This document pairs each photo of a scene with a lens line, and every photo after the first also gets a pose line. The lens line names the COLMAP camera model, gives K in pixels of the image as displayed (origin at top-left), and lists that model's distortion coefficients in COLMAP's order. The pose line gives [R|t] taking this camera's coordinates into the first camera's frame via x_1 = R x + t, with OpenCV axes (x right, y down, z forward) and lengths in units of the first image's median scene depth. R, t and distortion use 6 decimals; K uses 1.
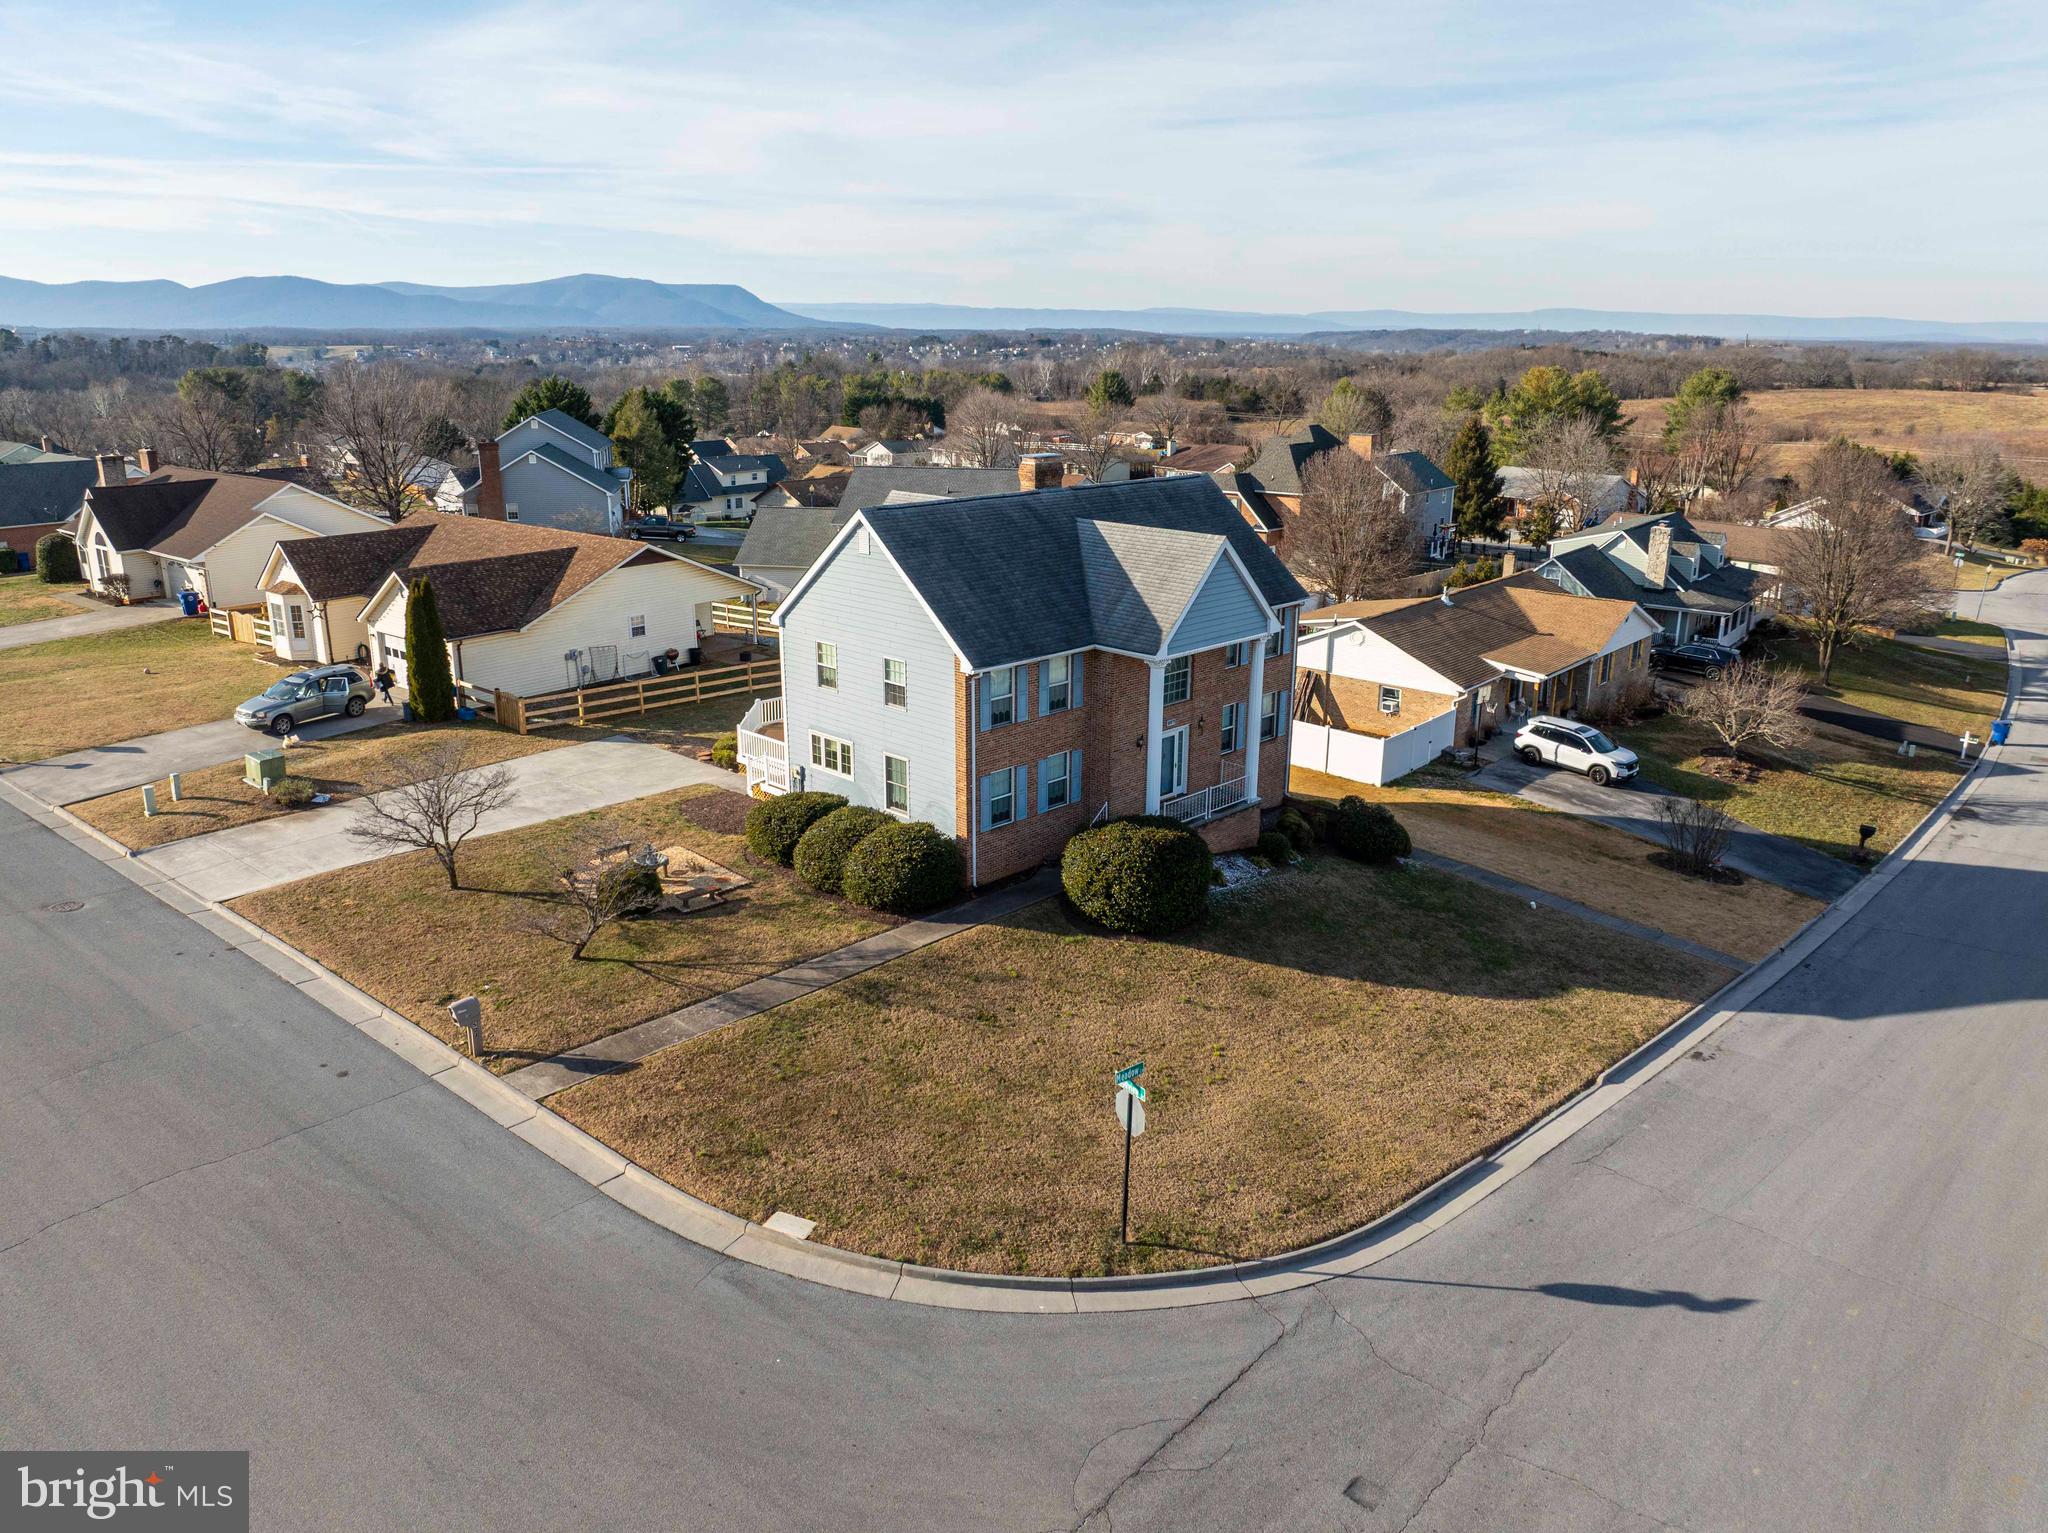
lens RADIAL K [[1440.5, 0, 1036.7], [0, 1440.5, 758.3], [0, 0, 1]] dist [-0.029496, -0.014460]
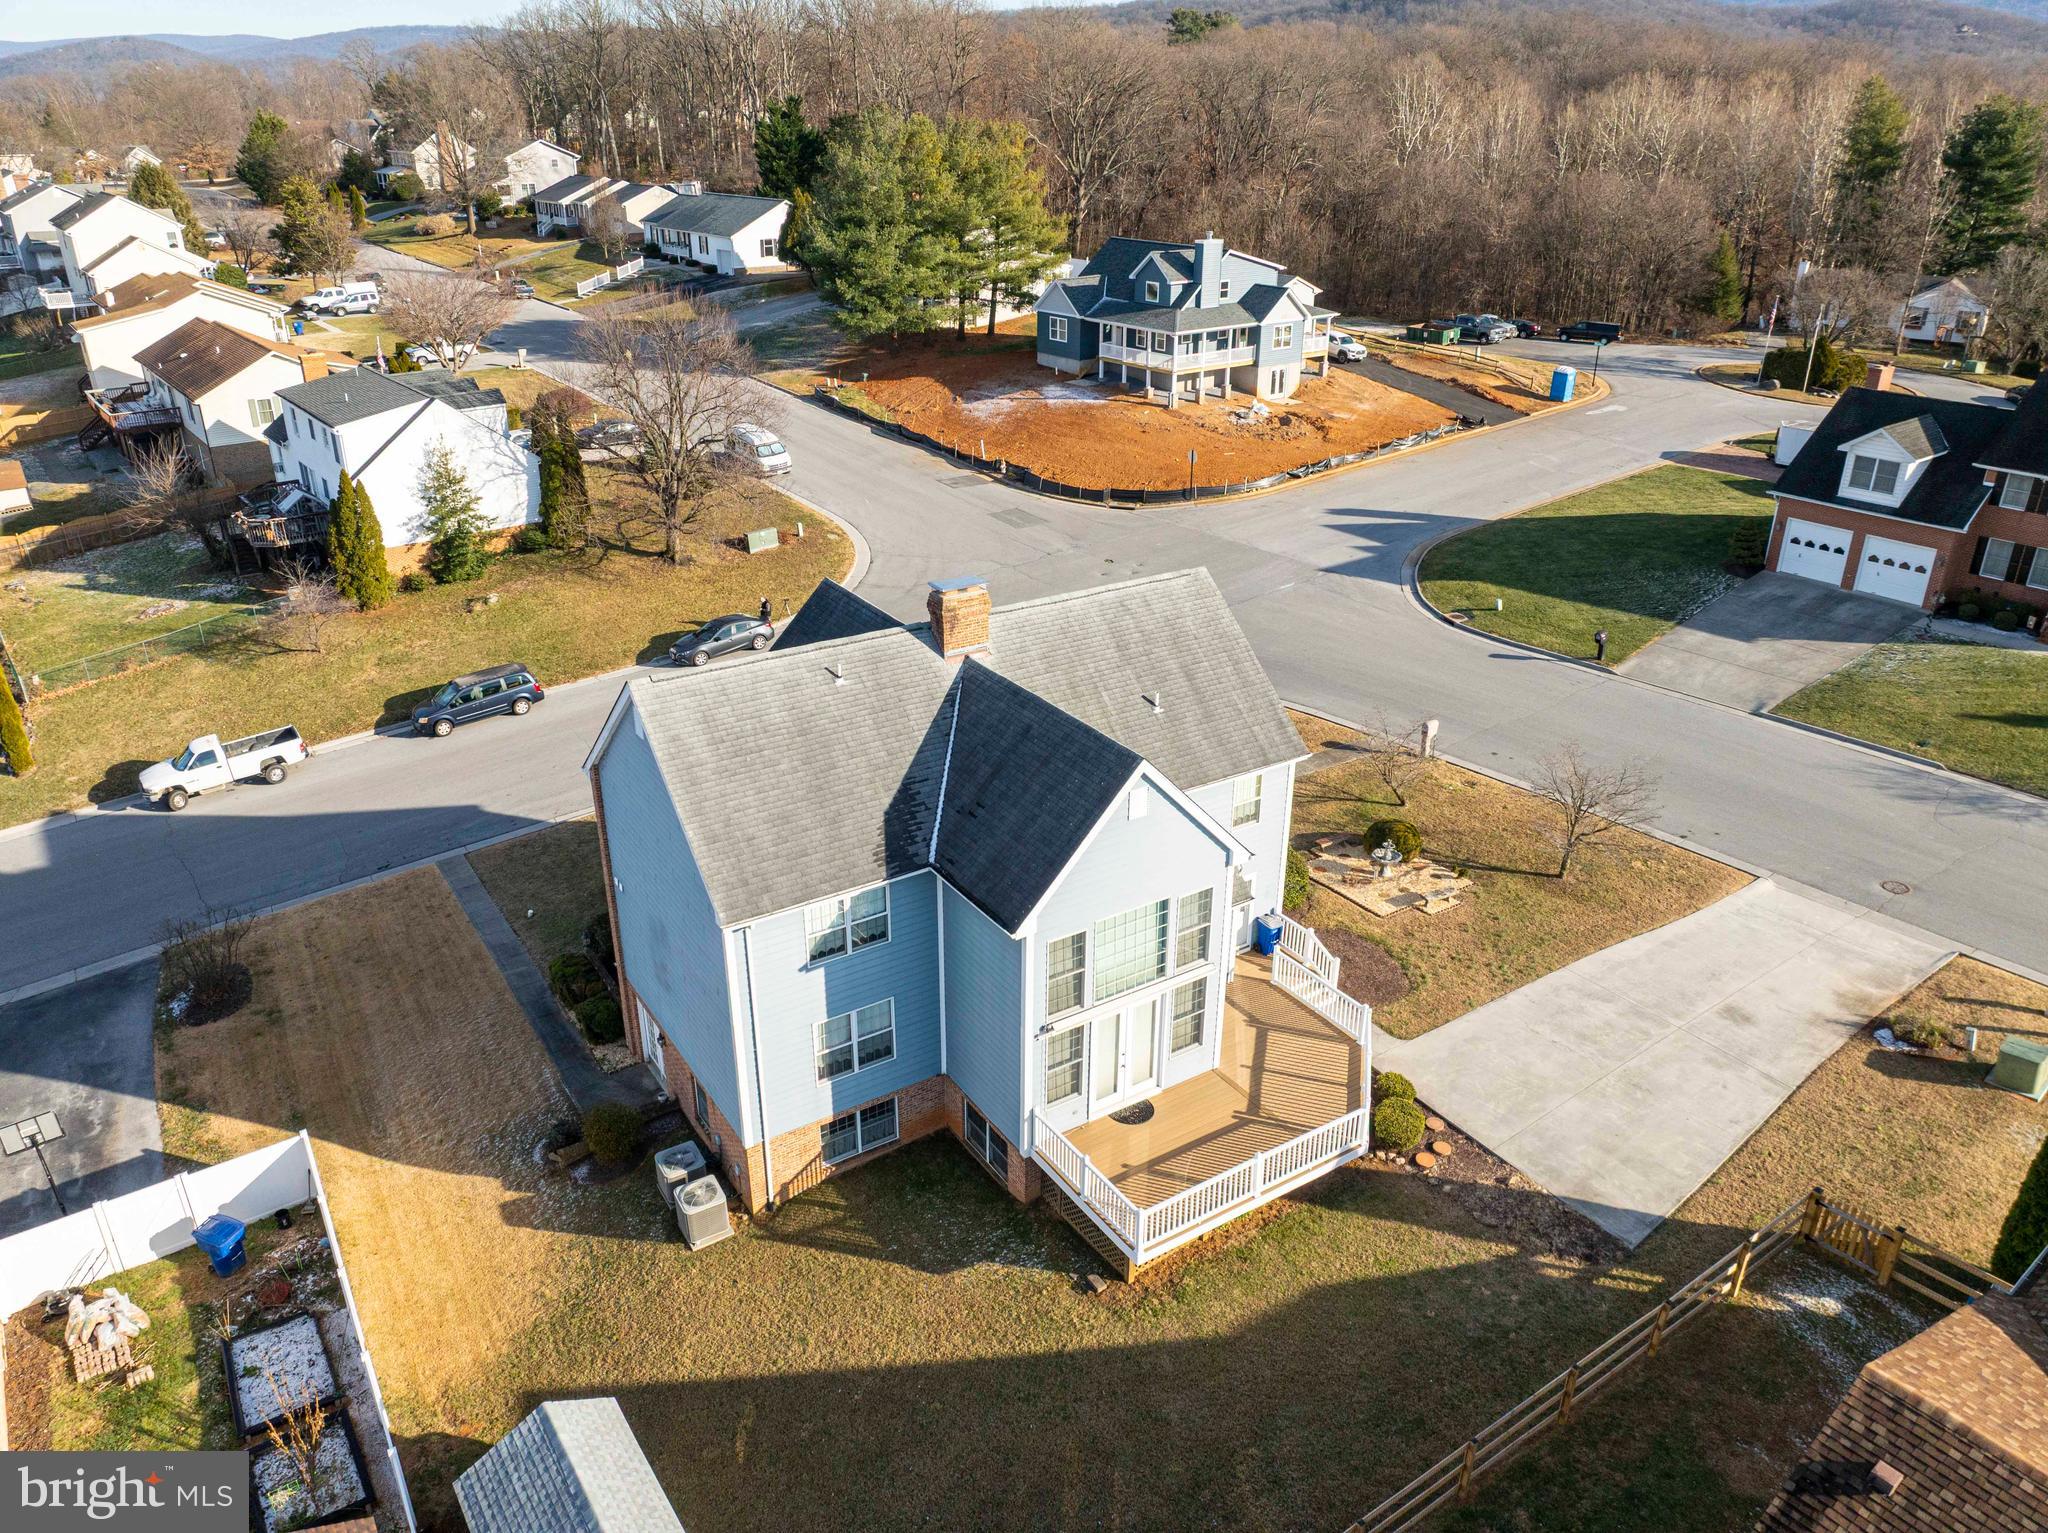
lens RADIAL K [[1440.5, 0, 1036.7], [0, 1440.5, 758.3], [0, 0, 1]] dist [-0.029496, -0.014460]
pose [[-0.975589, -0.103213, 0.193839, -0.187231], [0.049610, 0.756270, 0.652376, -0.619274], [-0.213929, 0.646067, -0.732688, 1.583493]]
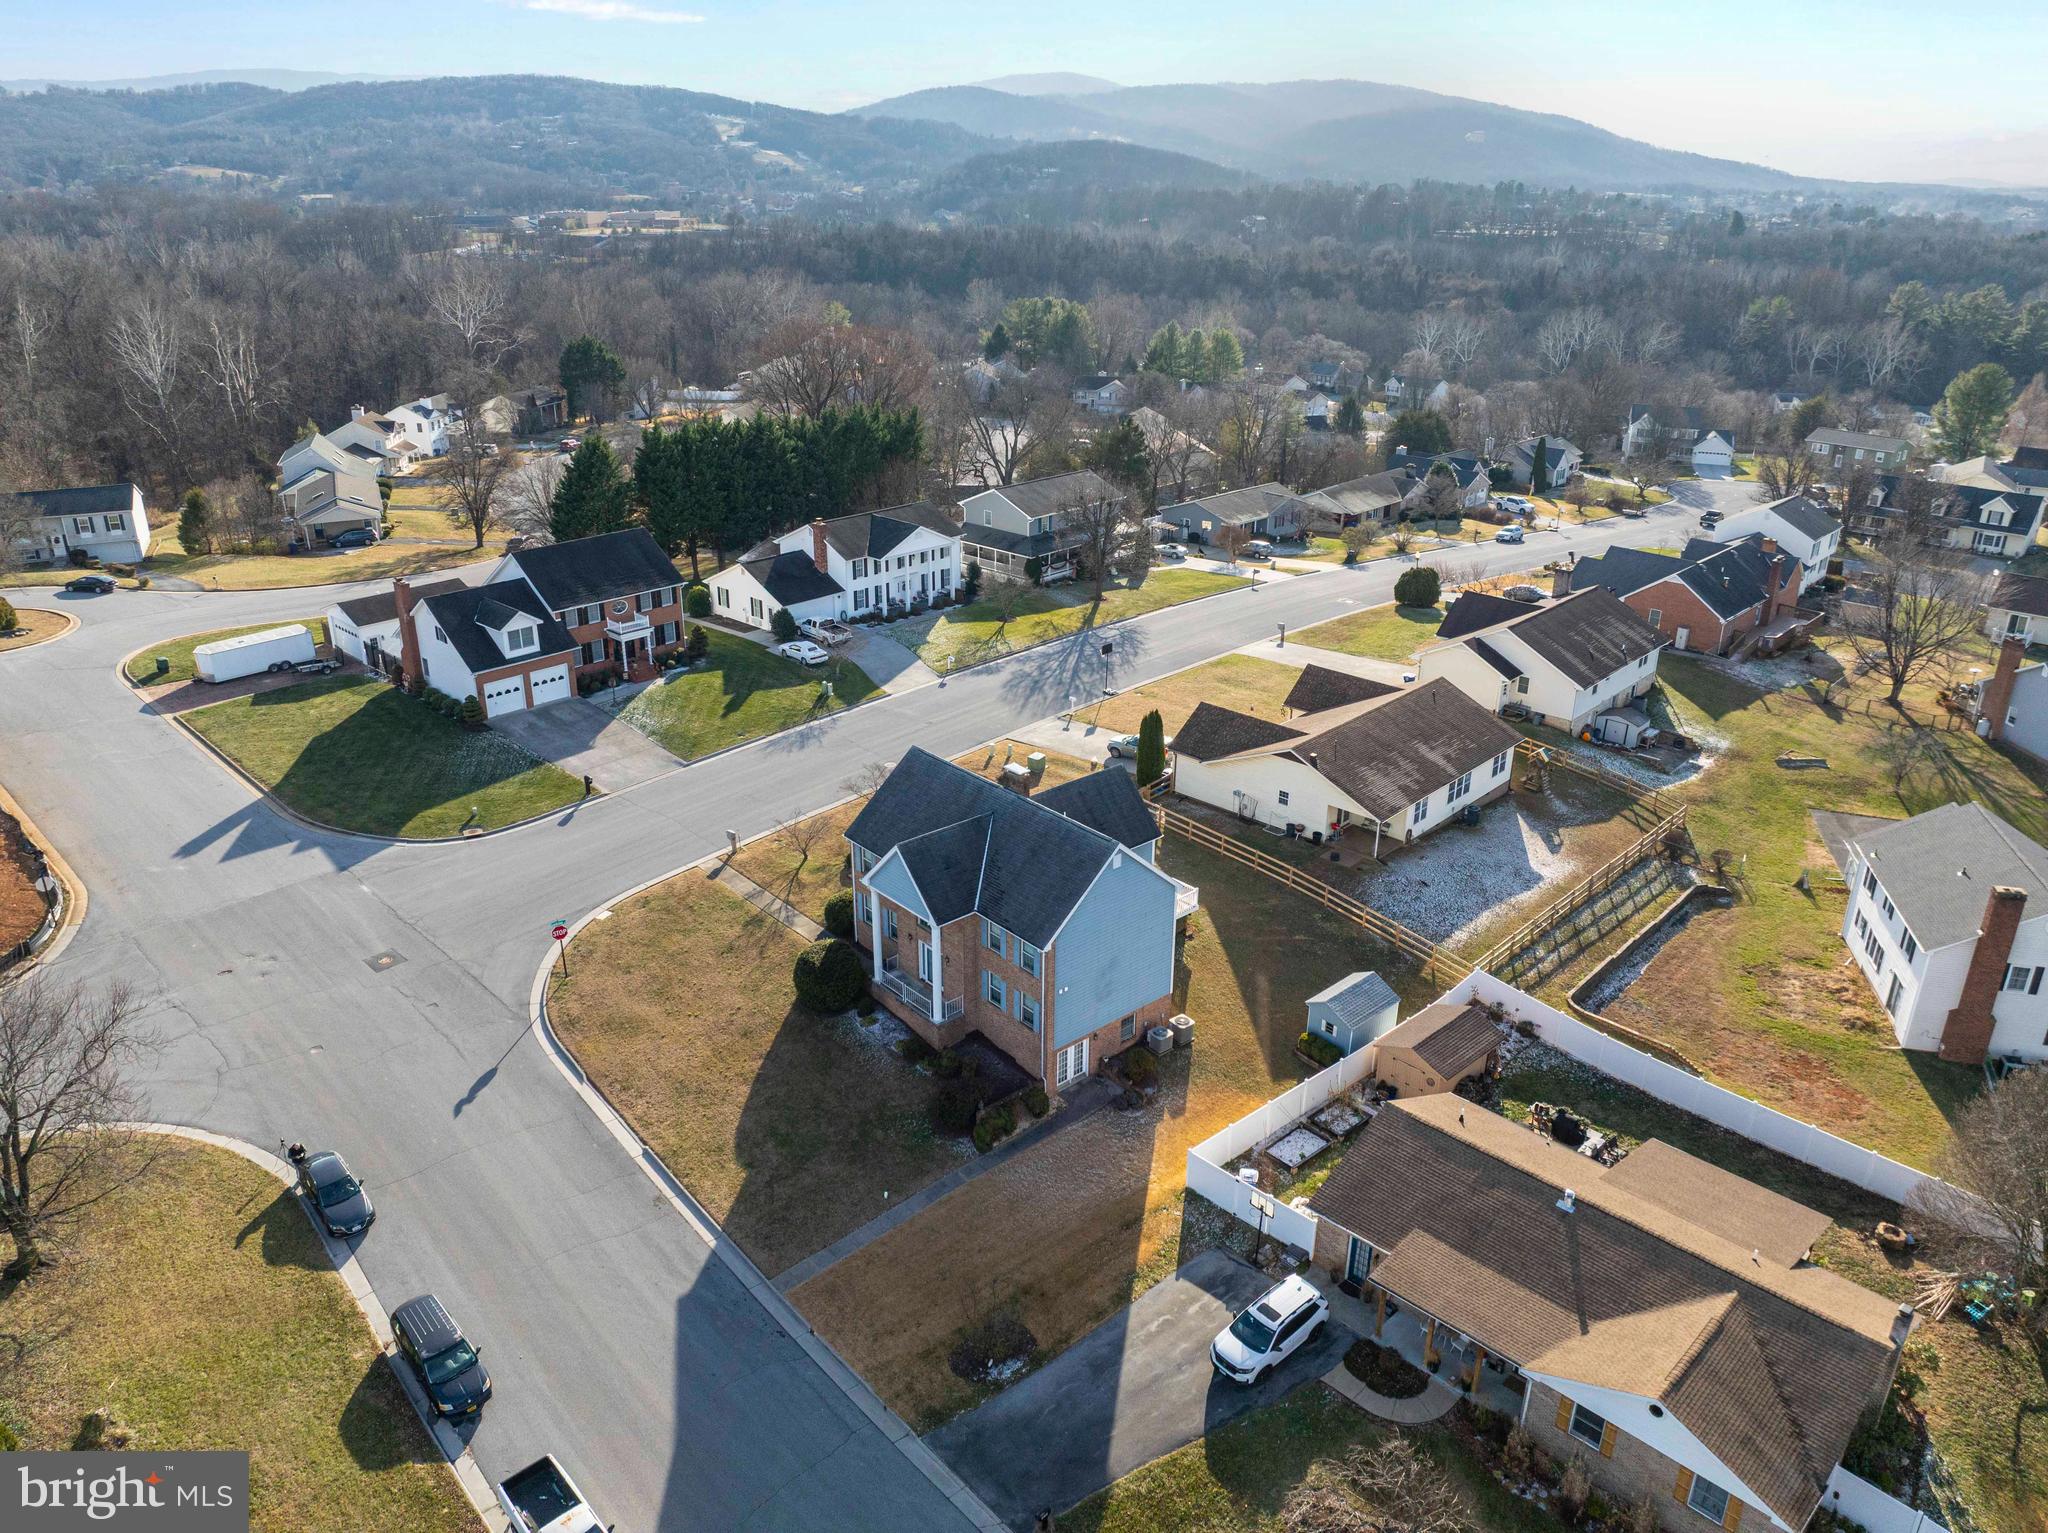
lens RADIAL K [[1440.5, 0, 1036.7], [0, 1440.5, 758.3], [0, 0, 1]] dist [-0.029496, -0.014460]
pose [[-0.078680, 0.370389, -0.925539, 1.429086], [-0.290655, 0.879557, 0.376696, -0.808425], [0.953588, 0.298651, 0.038452, 0.953402]]
